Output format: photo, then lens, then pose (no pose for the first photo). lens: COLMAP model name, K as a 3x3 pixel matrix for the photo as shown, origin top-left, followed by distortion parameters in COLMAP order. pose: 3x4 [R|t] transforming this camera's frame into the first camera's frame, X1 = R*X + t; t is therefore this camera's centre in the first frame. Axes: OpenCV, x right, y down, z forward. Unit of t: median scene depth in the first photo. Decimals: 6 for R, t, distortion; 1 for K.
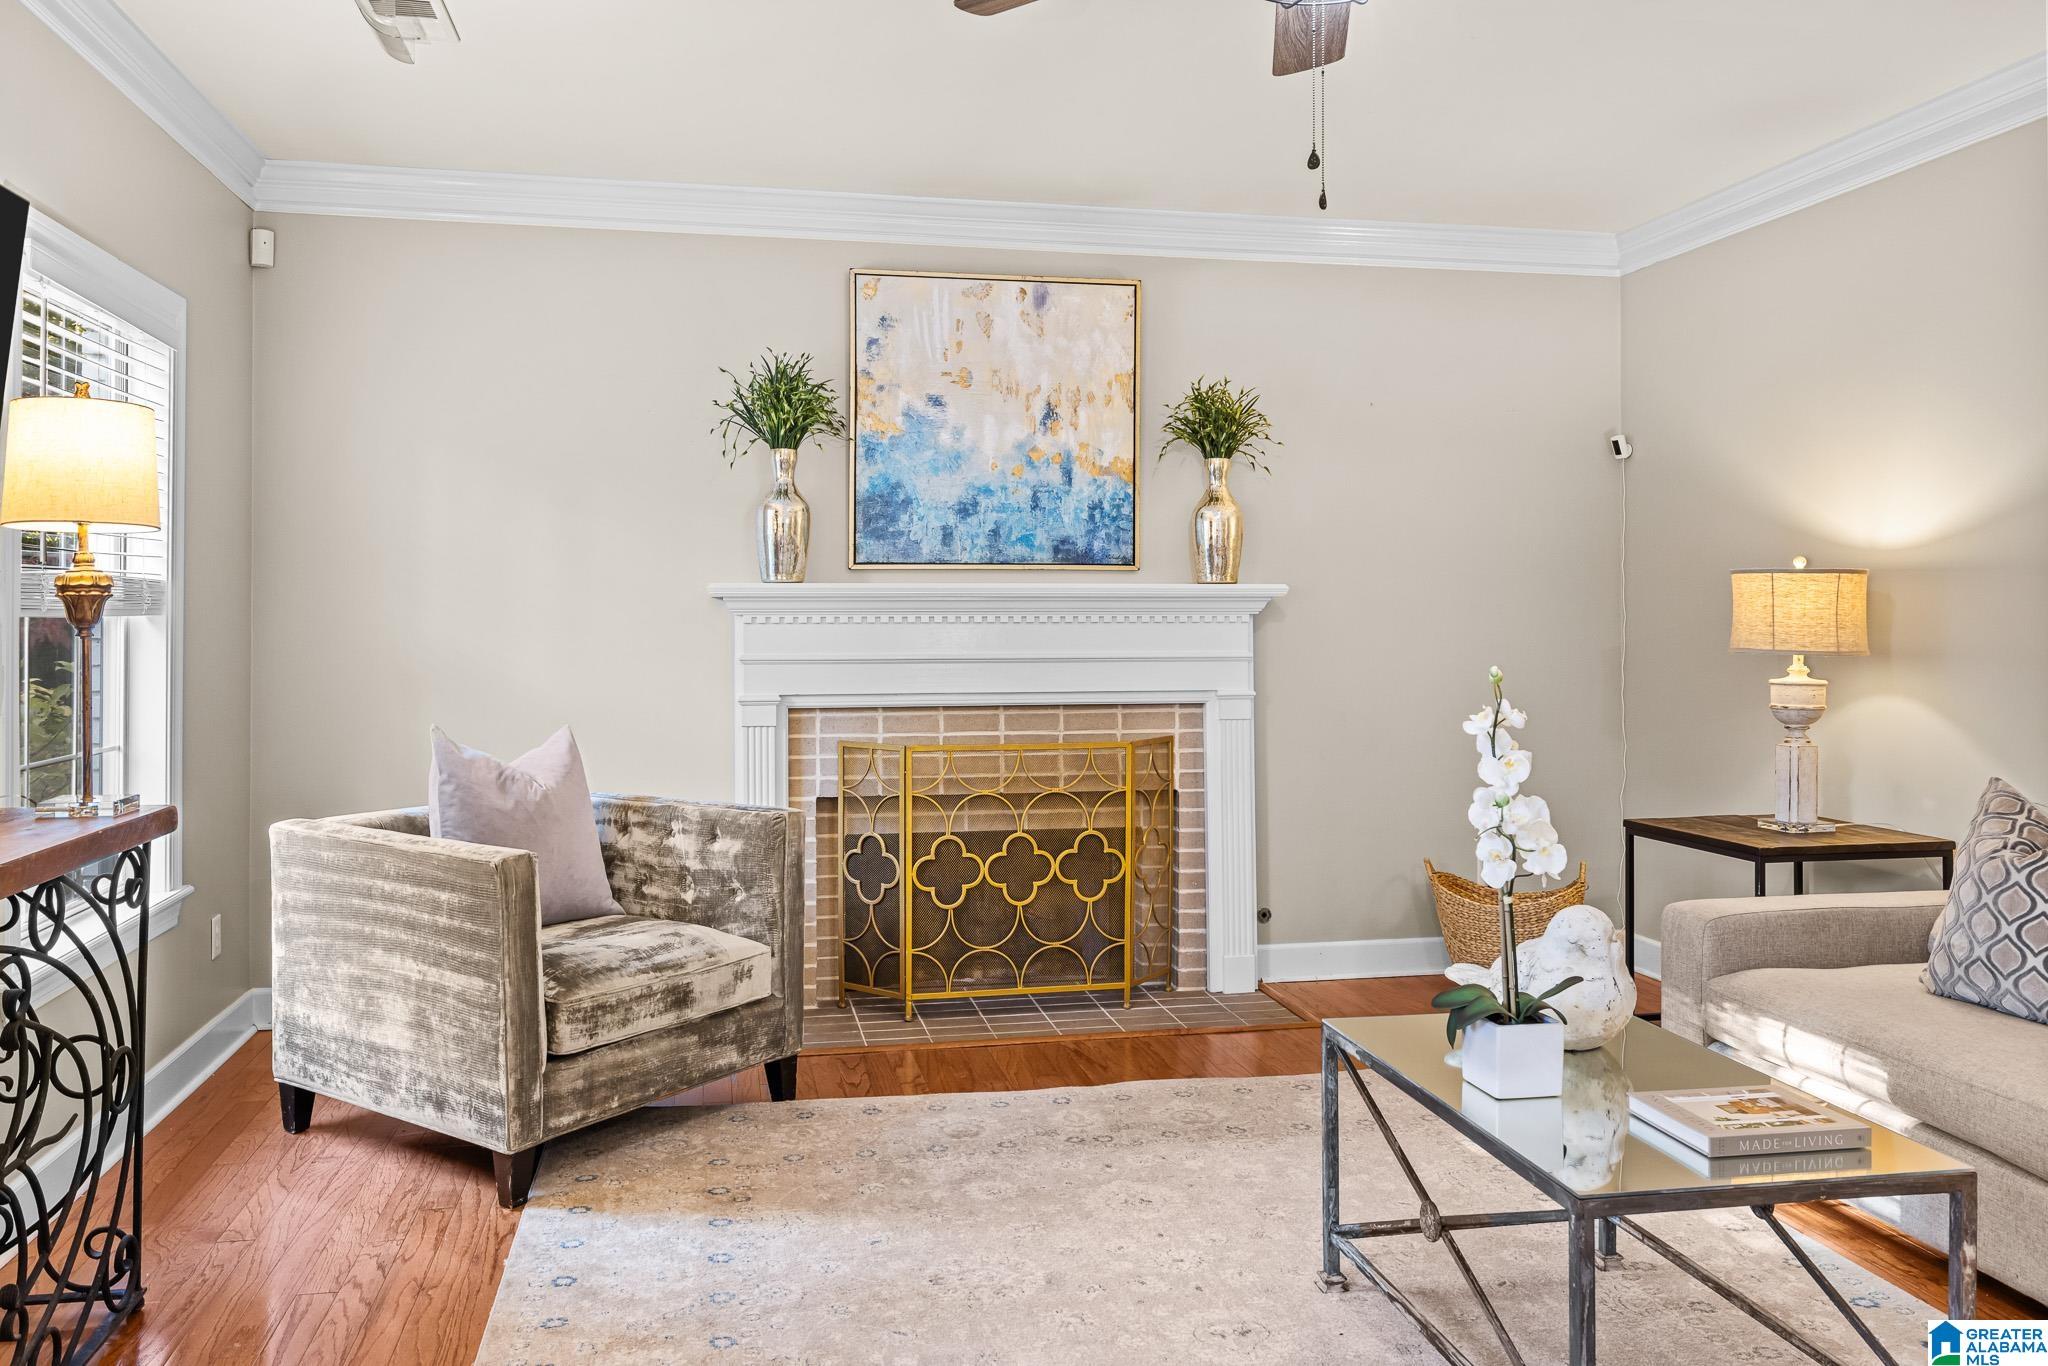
lens RADIAL K [[1538.9, 0, 1022.7], [0, 1538.9, 583.7], [0, 0, 1]] dist [-0.002217, -0.000568]
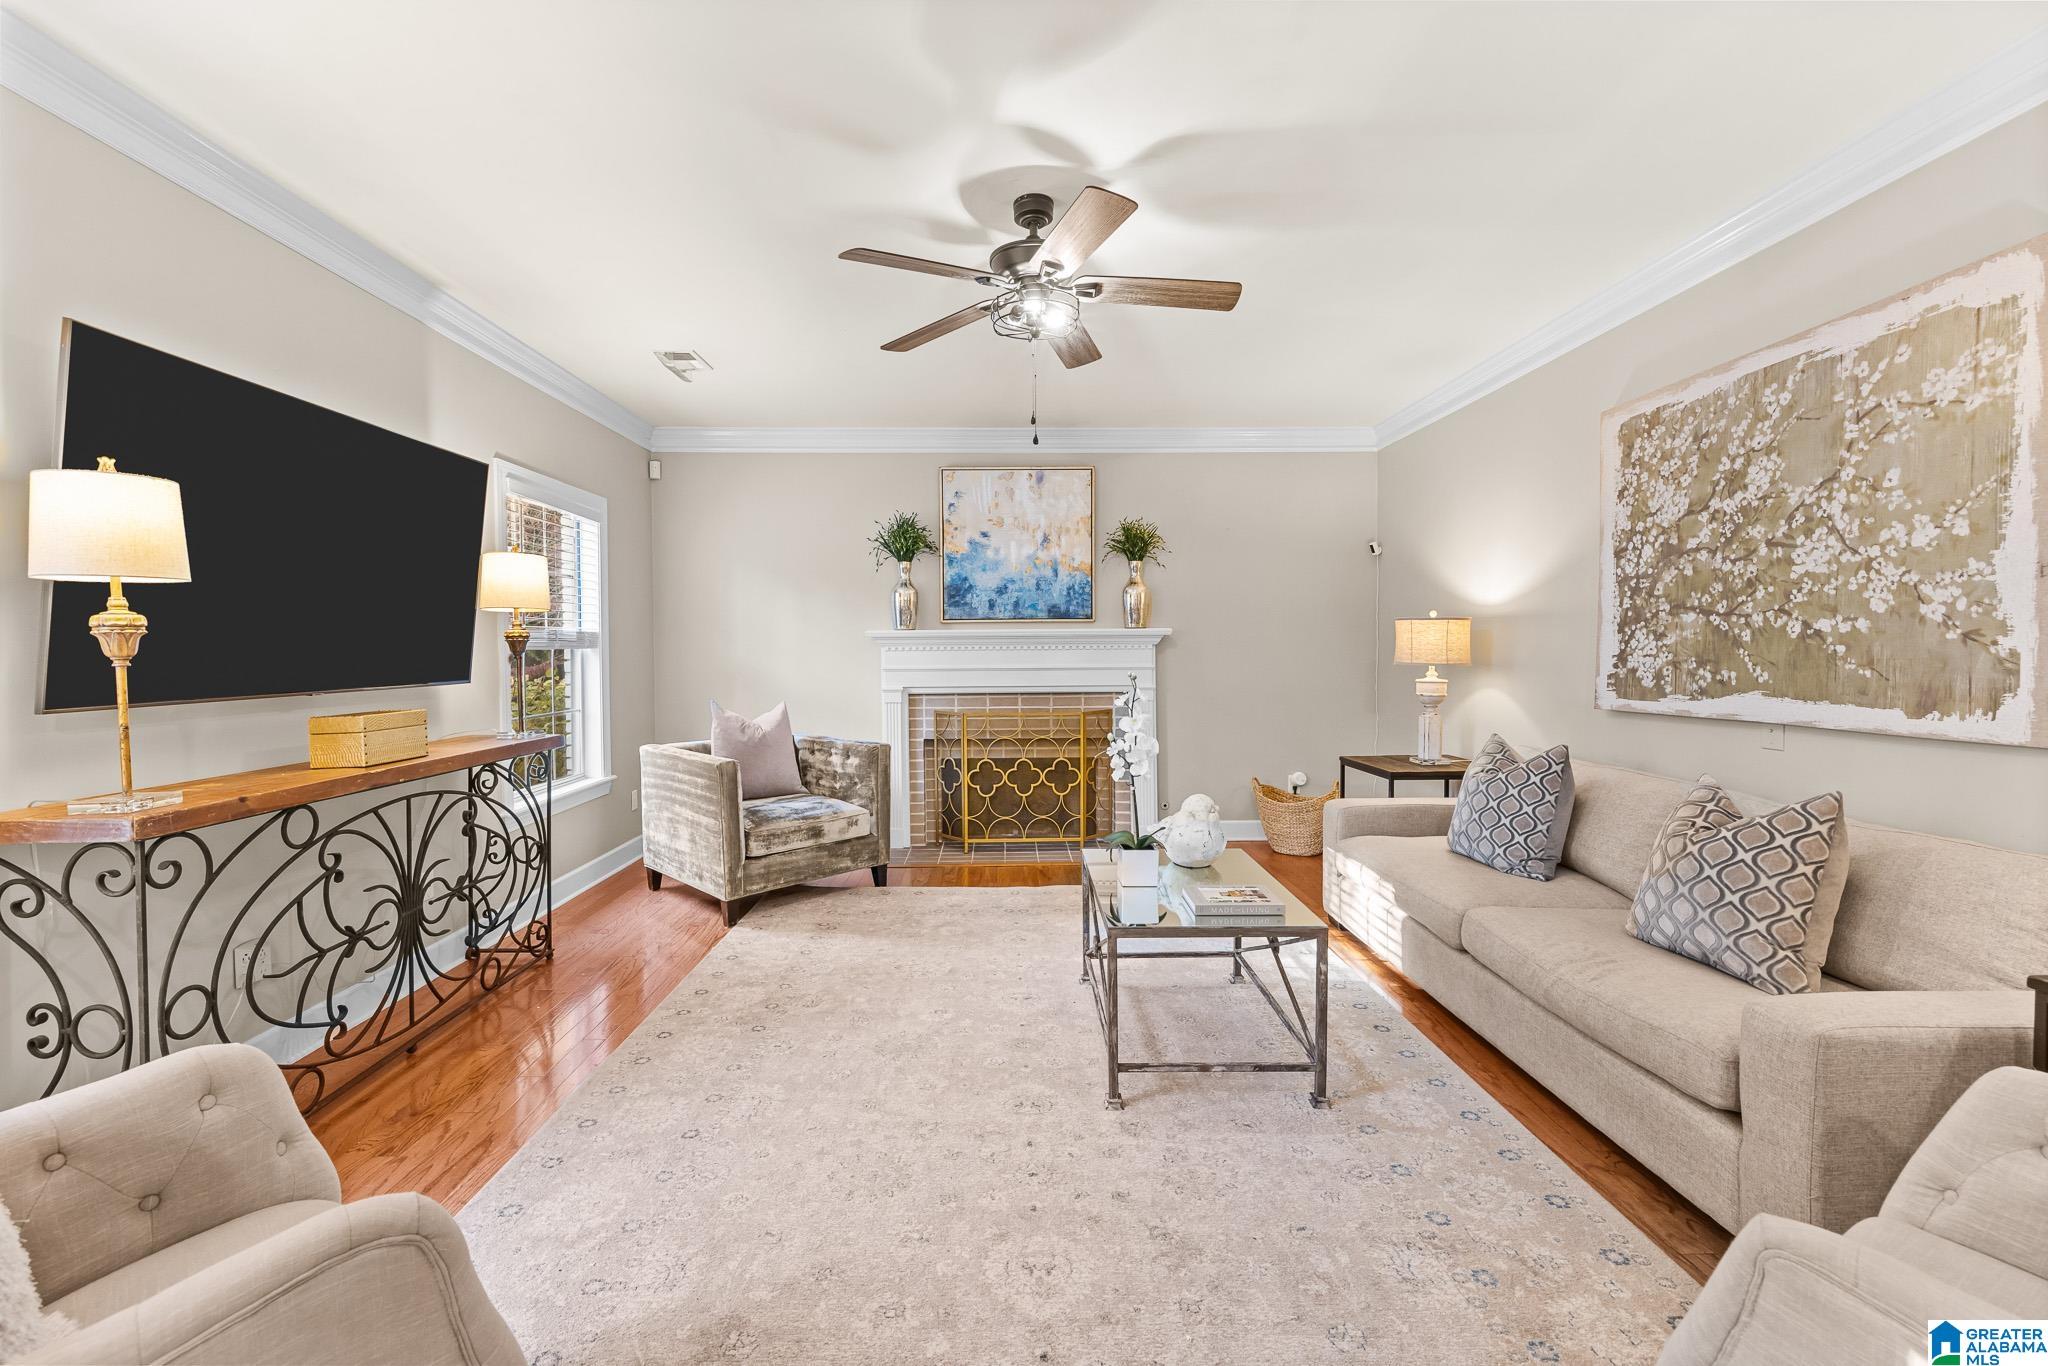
lens RADIAL K [[867.2, 0, 1021.2], [0, 867.2, 654.9], [0, 0, 1]] dist [0.000799, 0.000035]
pose [[0.984378, -0.004176, -0.176017, 0.205628], [0.009838, 0.999461, 0.031304, -0.002324], [0.175791, -0.032547, 0.983889, -0.071254]]
